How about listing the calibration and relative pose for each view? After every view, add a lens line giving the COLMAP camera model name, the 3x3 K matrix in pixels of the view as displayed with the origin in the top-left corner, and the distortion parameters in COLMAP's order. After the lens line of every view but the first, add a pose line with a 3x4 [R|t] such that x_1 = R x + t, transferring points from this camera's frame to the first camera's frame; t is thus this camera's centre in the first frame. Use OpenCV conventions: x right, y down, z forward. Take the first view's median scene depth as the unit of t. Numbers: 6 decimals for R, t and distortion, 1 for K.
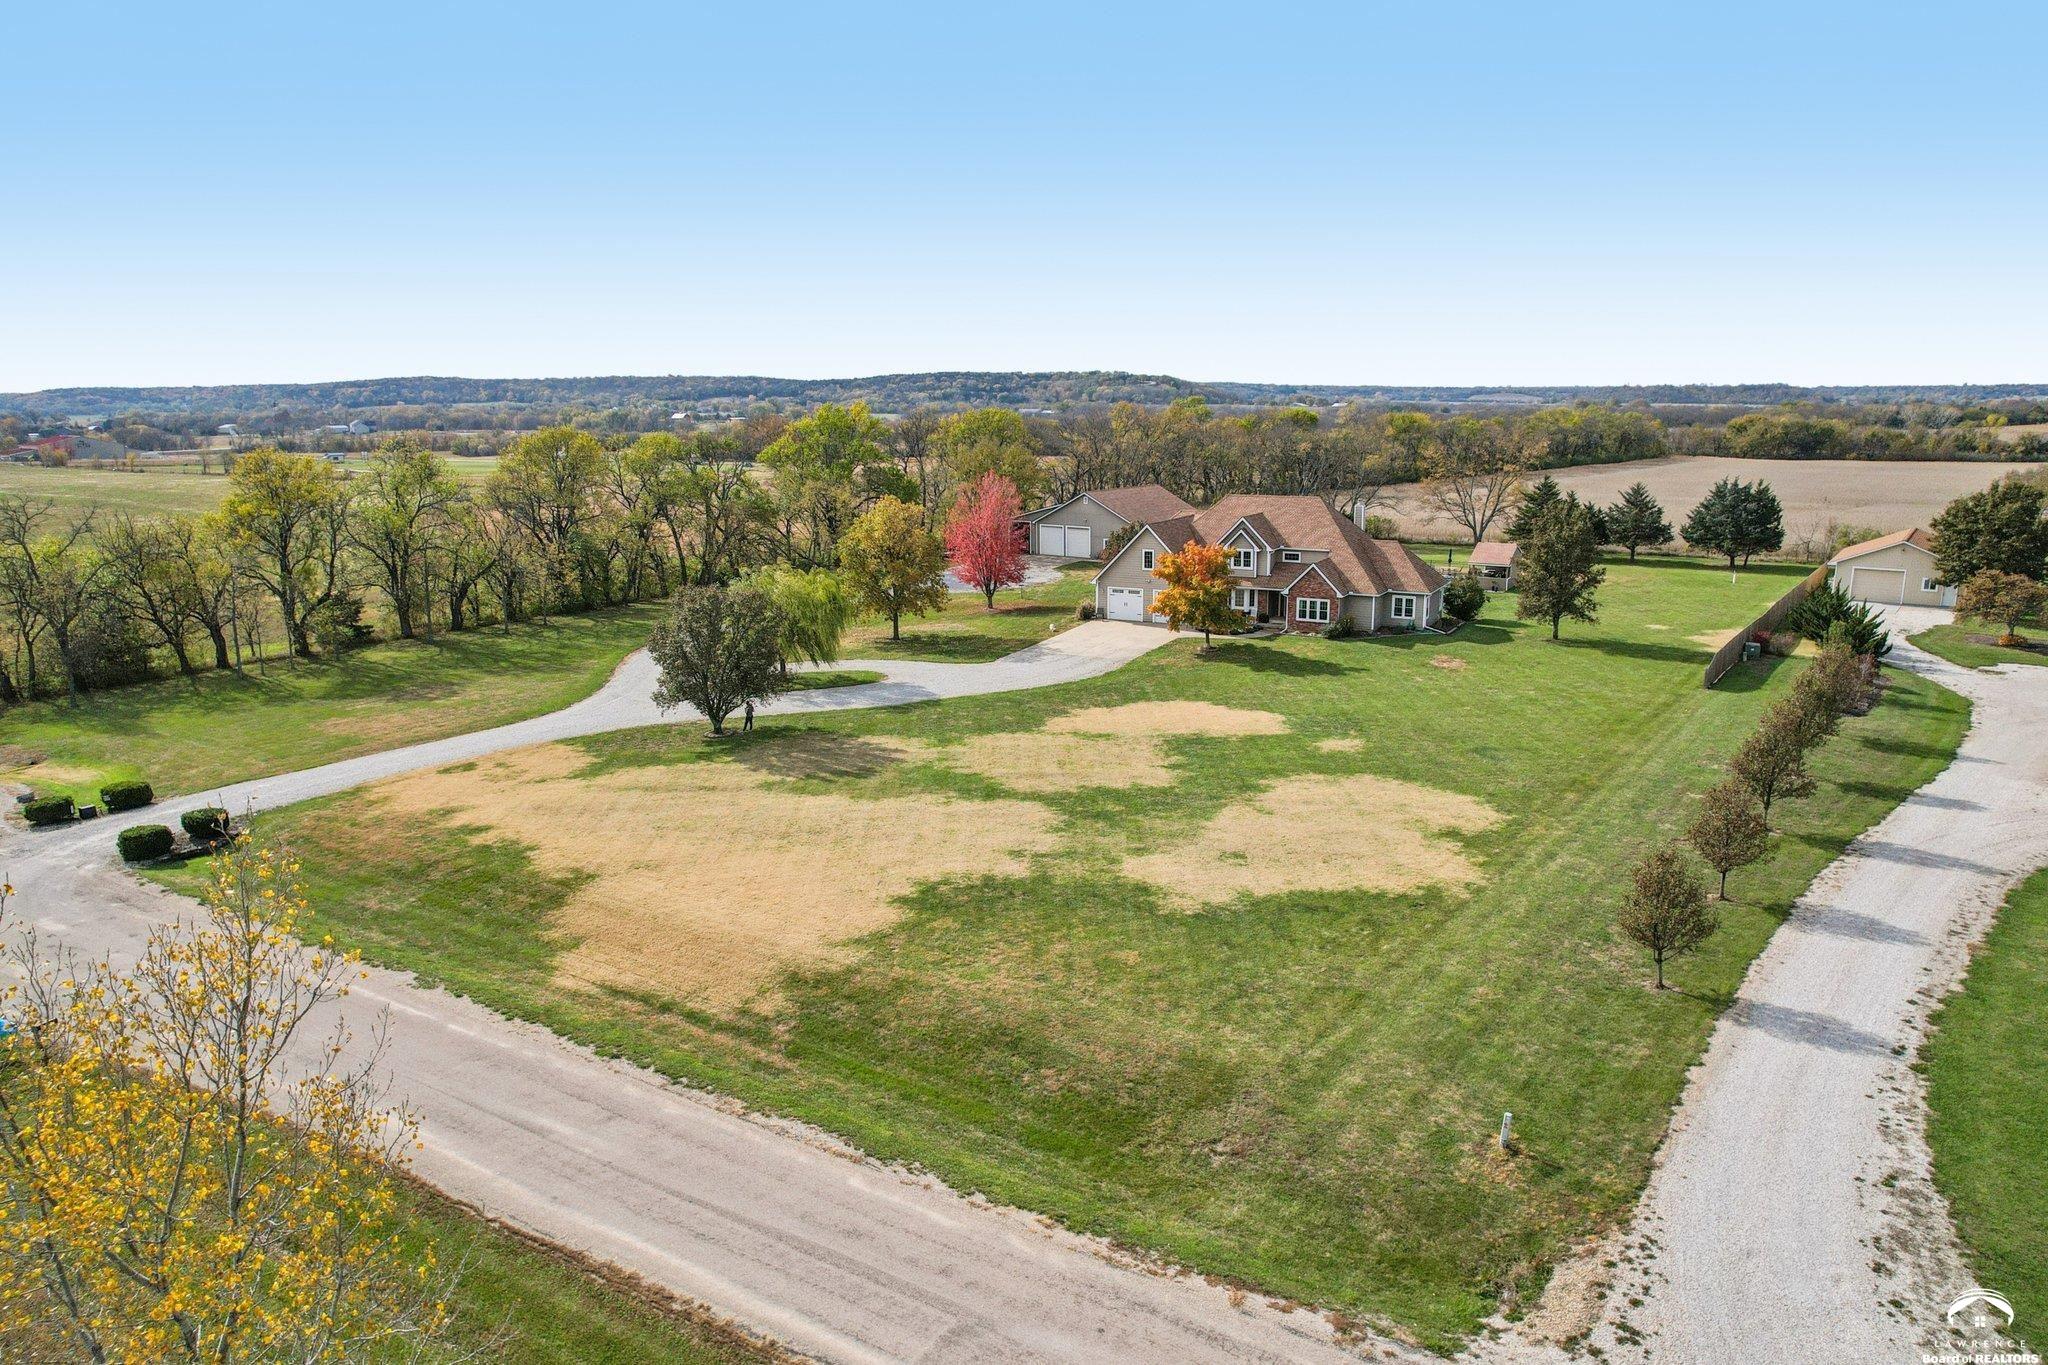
lens RADIAL K [[1330.0, 0, 993.9], [0, 1330.0, 590.3], [0, 0, 1]] dist [-0.037462, 0.001420]
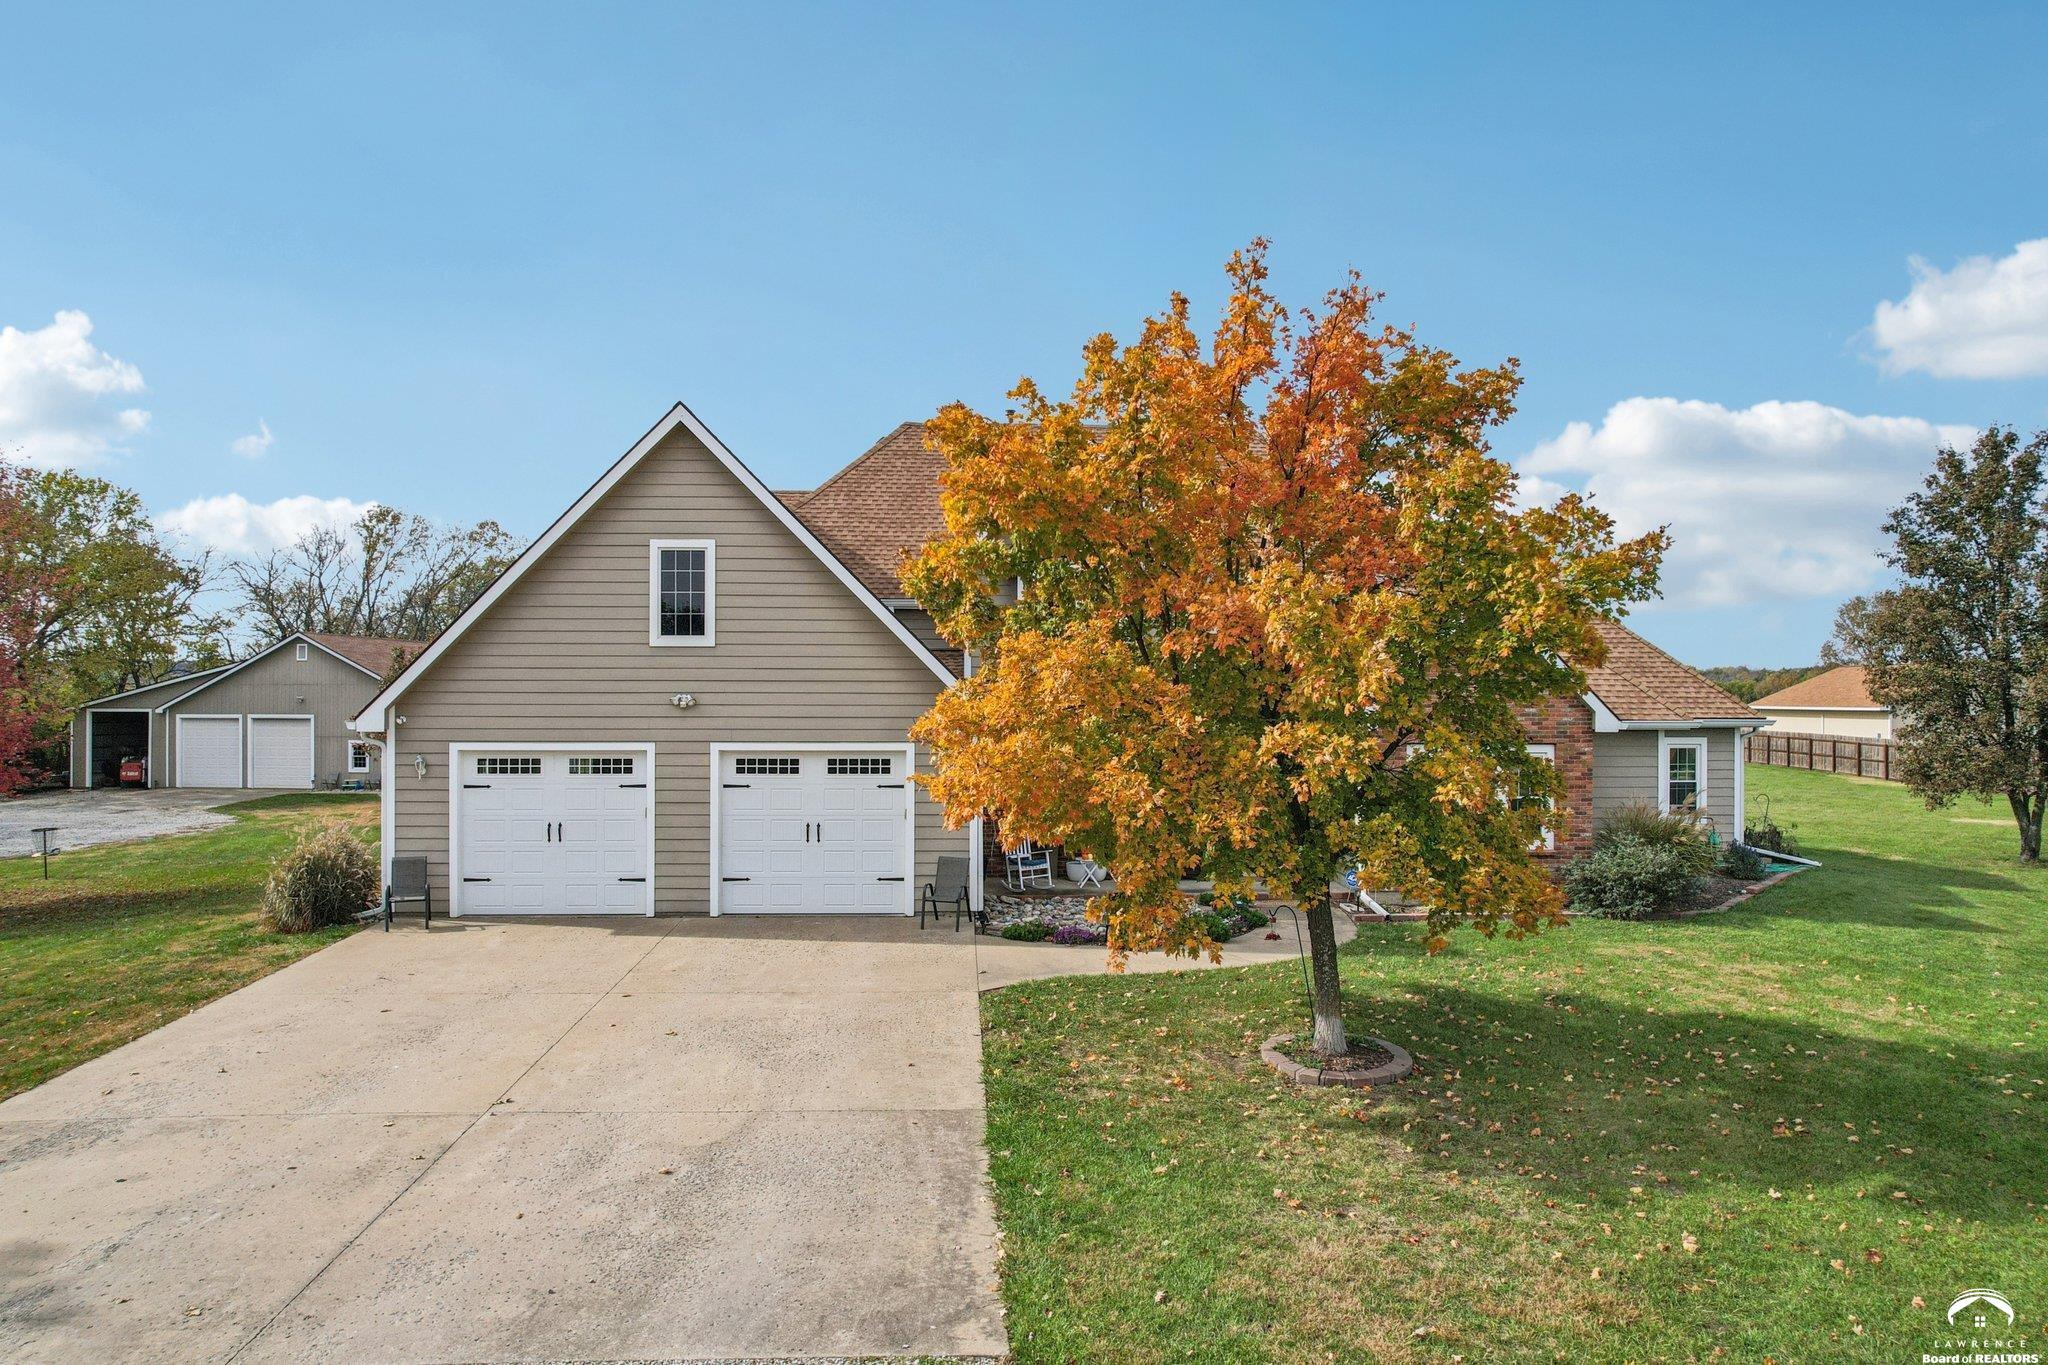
lens RADIAL K [[1313.9, 0, 1017.7], [0, 1313.9, 668.1], [0, 0, 1]] dist [-0.055024, 0.044212]
pose [[0.836568, 0.026290, 0.547232, 0.051684], [0.064731, 0.987108, -0.146379, 0.019278], [-0.544026, 0.157879, 0.824082, 0.815298]]
